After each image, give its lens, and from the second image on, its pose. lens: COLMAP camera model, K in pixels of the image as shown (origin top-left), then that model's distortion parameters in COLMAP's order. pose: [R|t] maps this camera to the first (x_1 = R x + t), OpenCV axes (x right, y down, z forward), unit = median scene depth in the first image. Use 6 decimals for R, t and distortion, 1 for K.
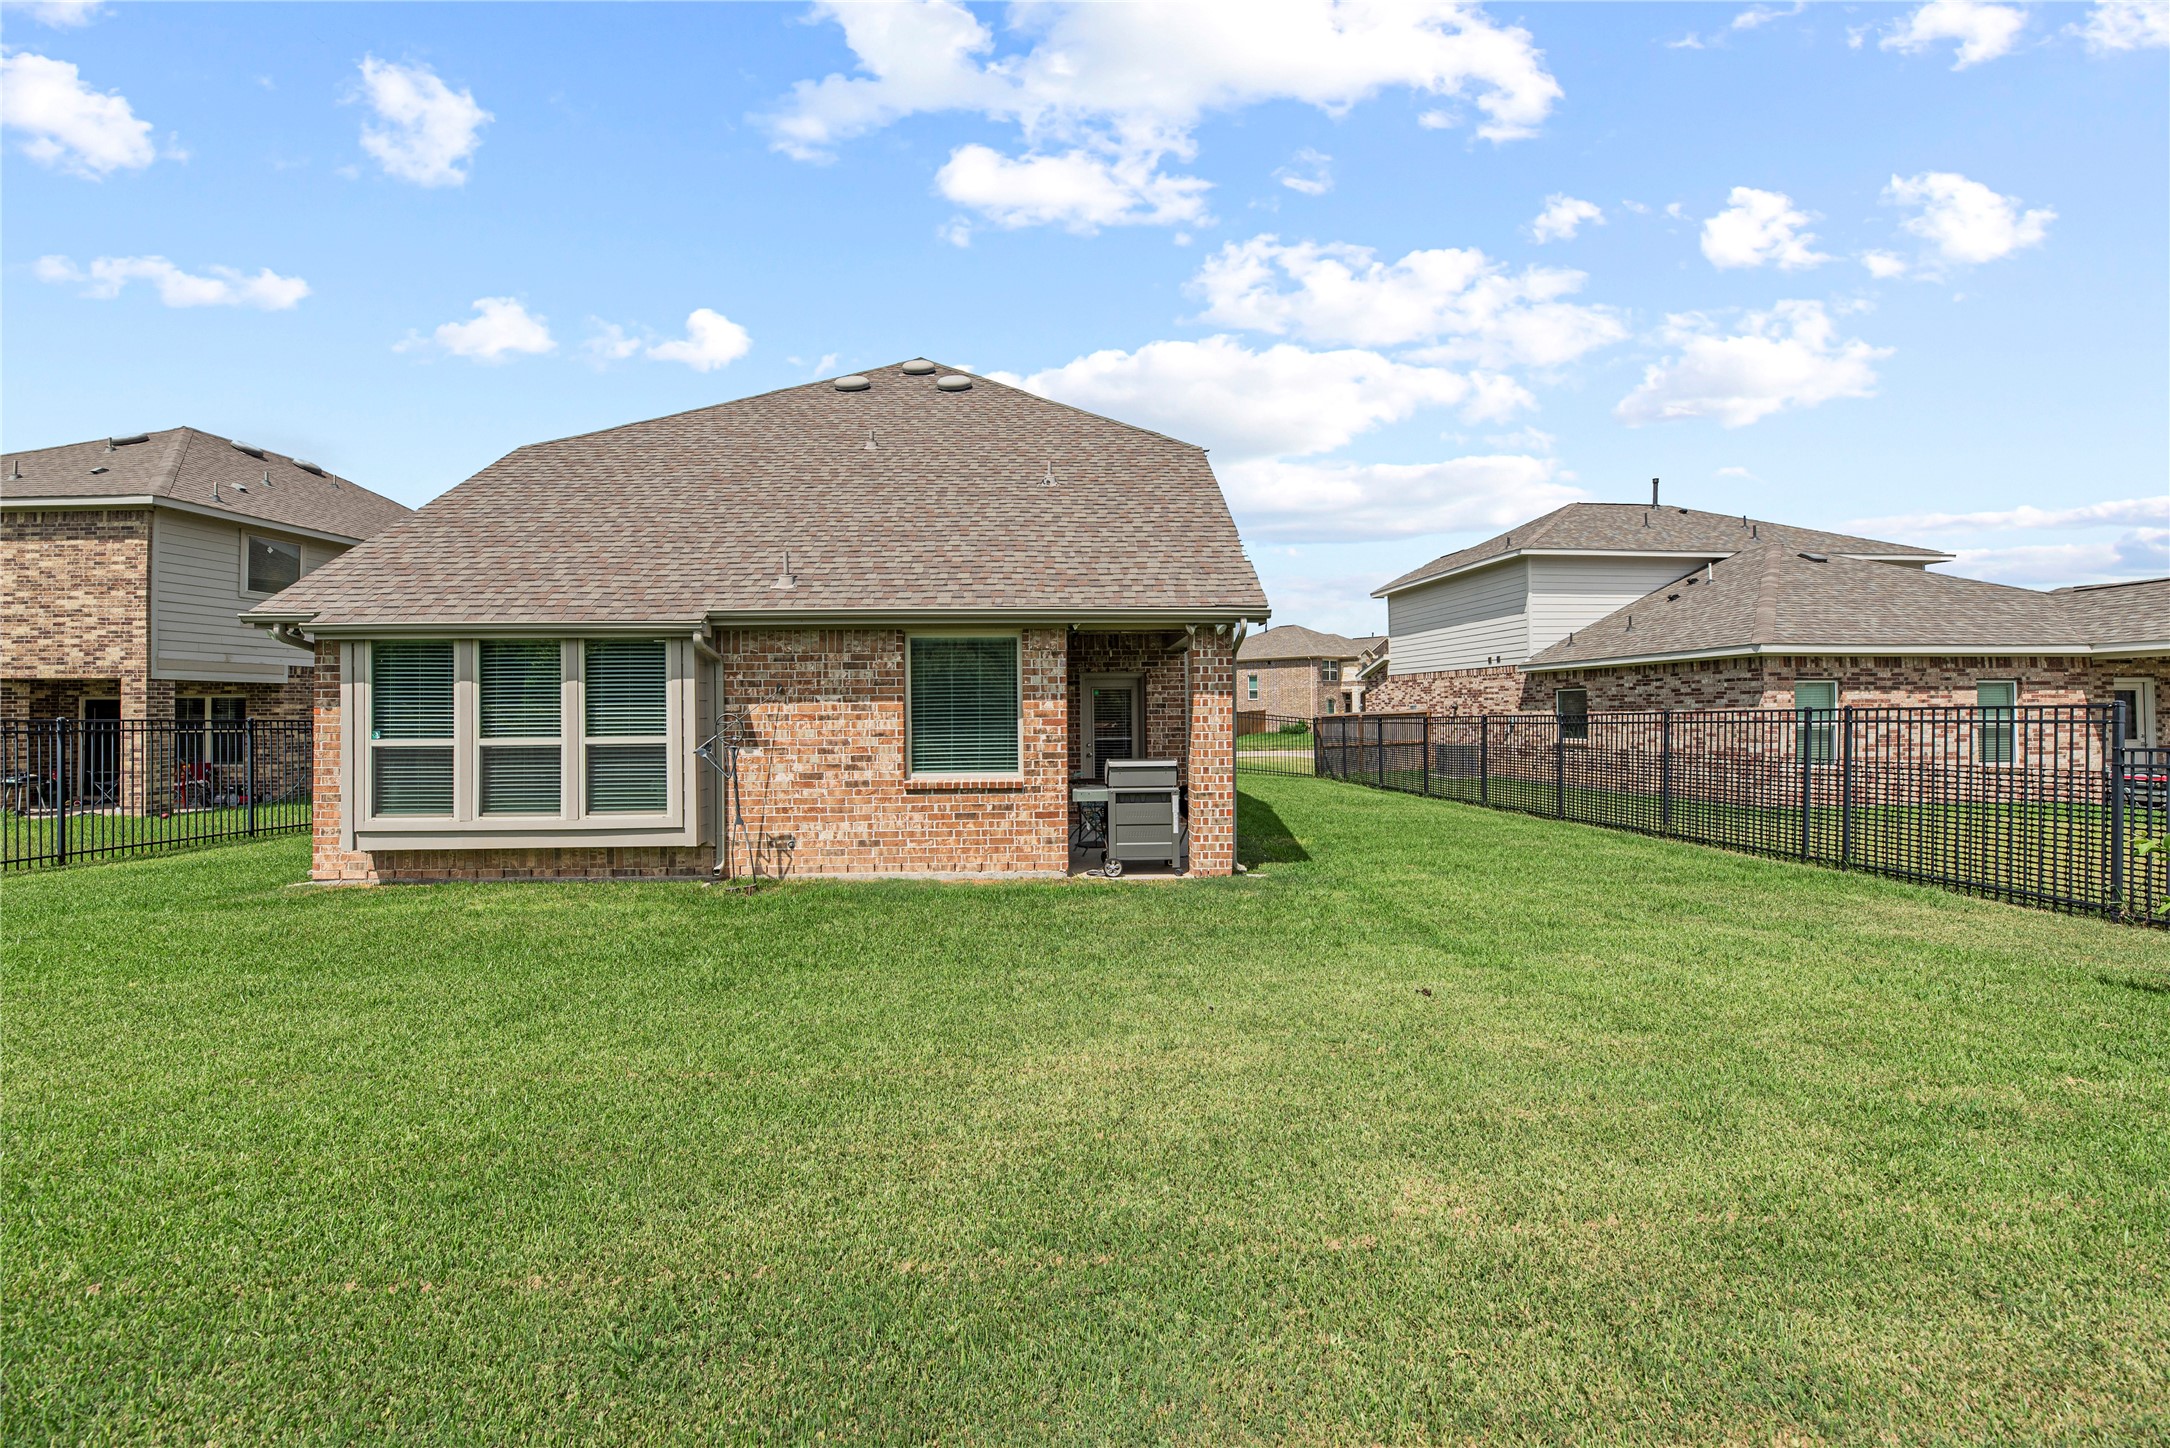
lens RADIAL K [[881.3, 0, 1078.2], [0, 881.3, 702.8], [0, 0, 1]] dist [0.004197, -0.001197]
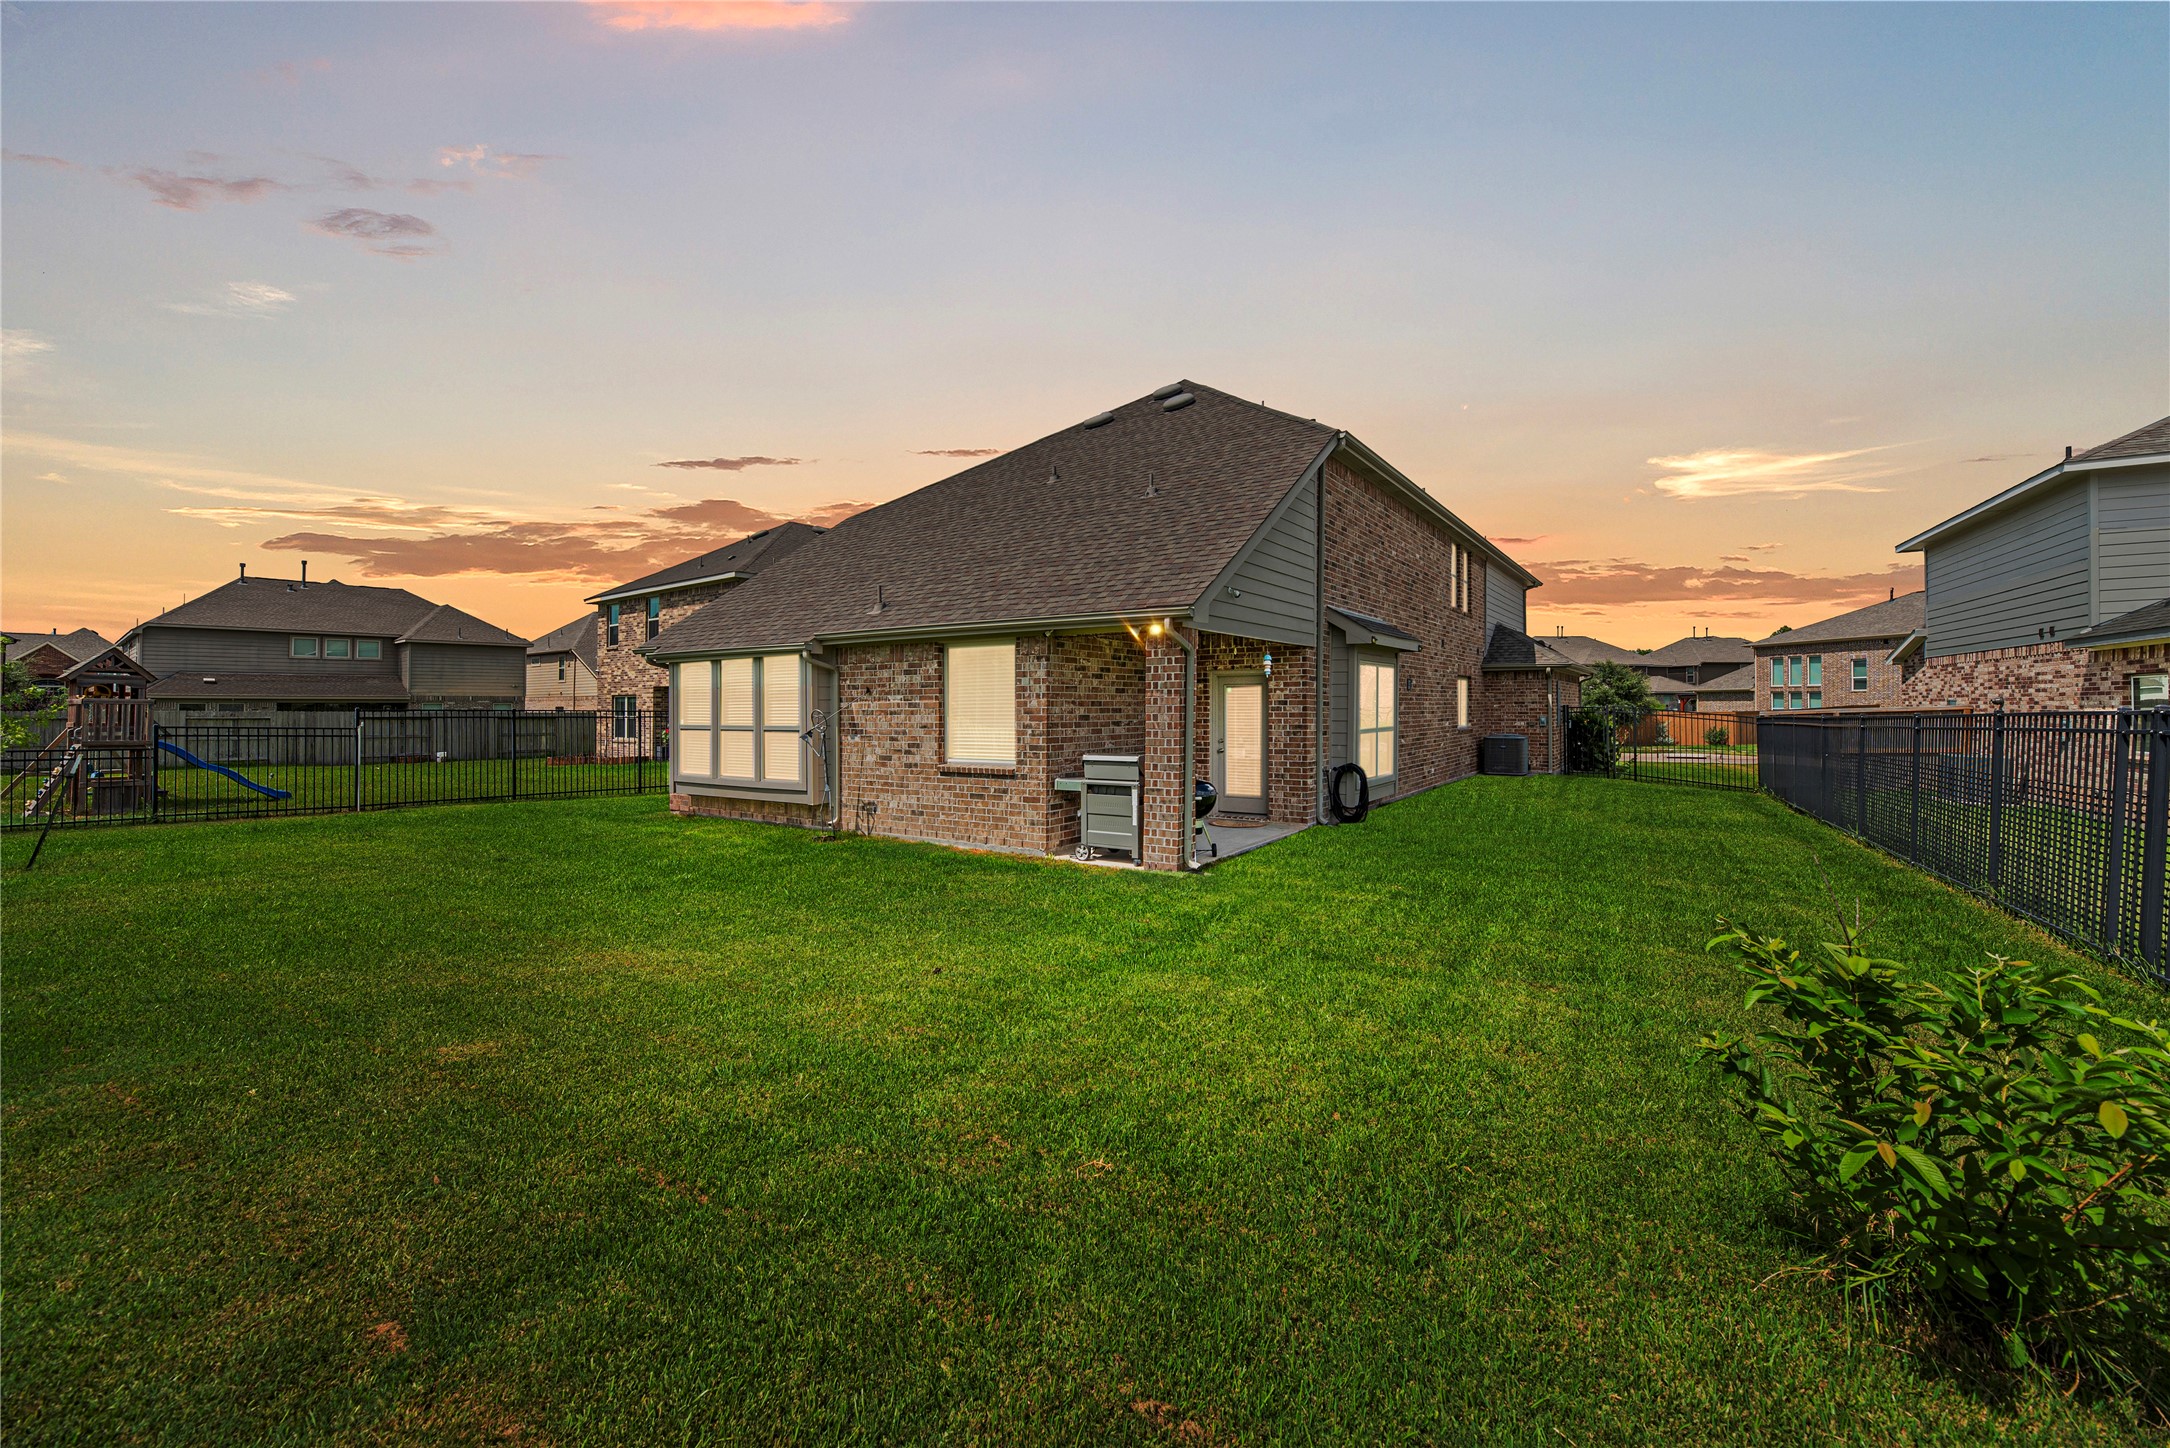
lens RADIAL K [[881.3, 0, 1086.0], [0, 881.3, 691.3], [0, 0, 1]] dist [0.004197, -0.001197]
pose [[0.815396, -0.006445, -0.578868, 0.680699], [0.003403, 0.999974, -0.006340, -0.005391], [0.578894, 0.003200, 0.815397, 0.111935]]
